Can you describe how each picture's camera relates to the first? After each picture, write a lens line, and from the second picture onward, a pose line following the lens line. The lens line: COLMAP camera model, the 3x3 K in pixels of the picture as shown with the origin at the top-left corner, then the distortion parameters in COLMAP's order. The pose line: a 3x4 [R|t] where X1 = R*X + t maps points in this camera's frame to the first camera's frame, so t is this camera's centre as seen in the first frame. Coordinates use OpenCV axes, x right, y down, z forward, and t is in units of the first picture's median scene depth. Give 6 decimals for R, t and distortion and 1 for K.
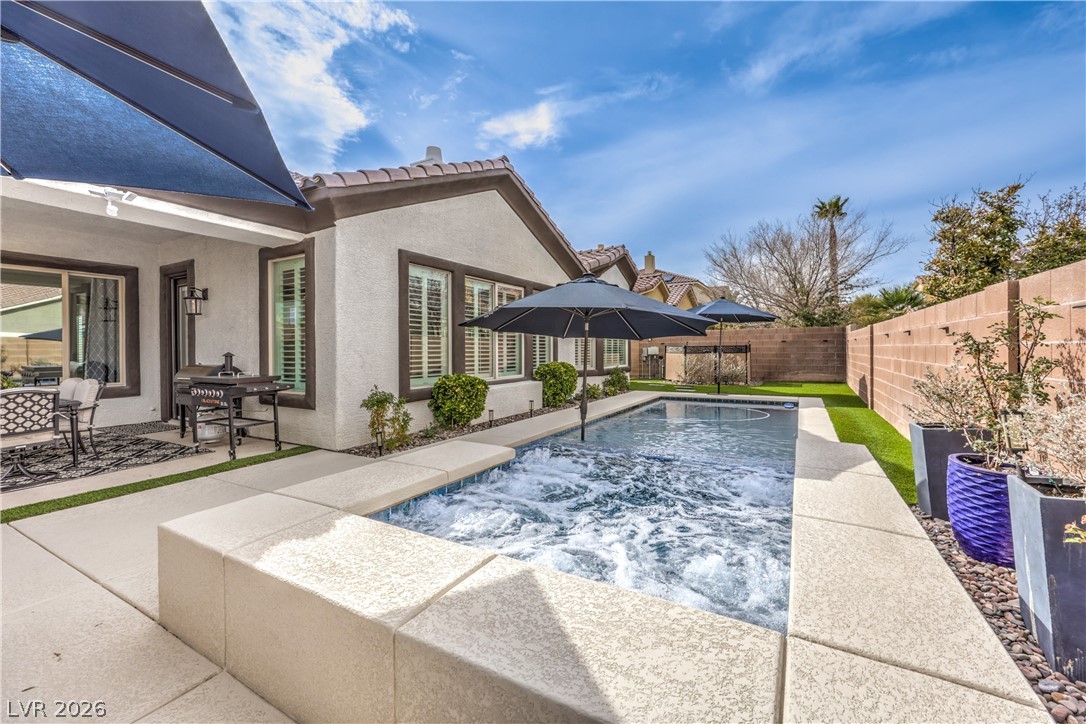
lens RADIAL K [[442.0, 0, 542.3], [0, 442.0, 354.2], [0, 0, 1]] dist [0.001855, 0.000225]
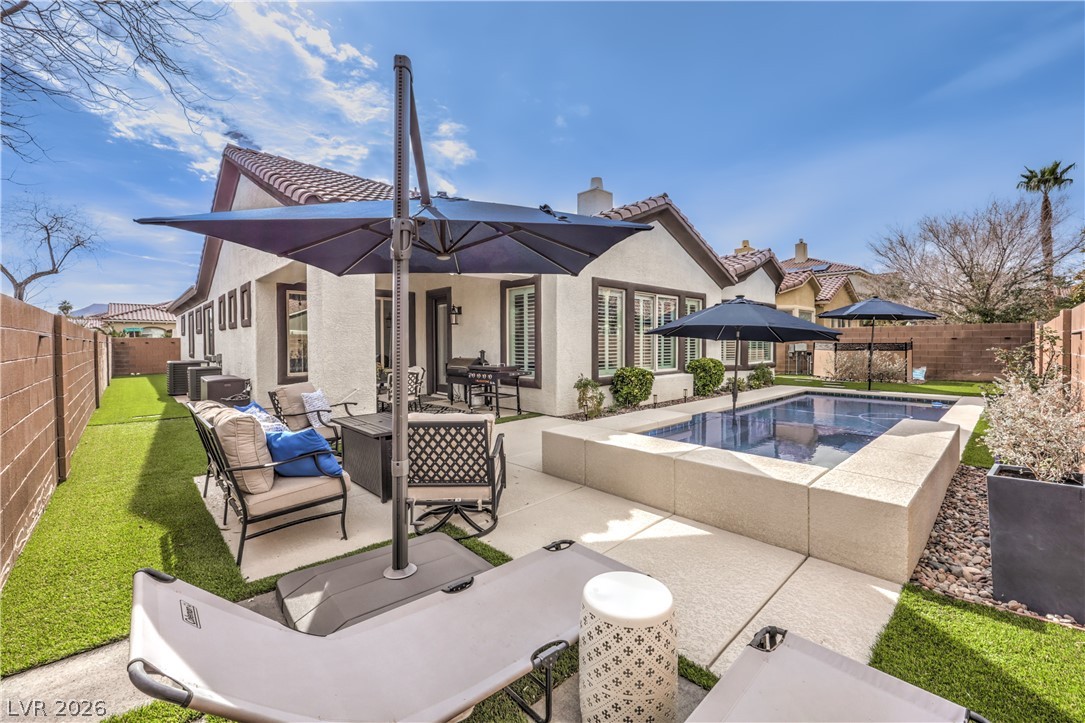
lens RADIAL K [[441.6, 0, 541.8], [0, 441.6, 351.2], [0, 0, 1]] dist [0.001855, 0.000225]
pose [[0.957381, 0.008928, -0.288691, -0.050814], [-0.005686, 0.999911, 0.012066, -0.013599], [0.288773, -0.009911, 0.957346, -0.282812]]
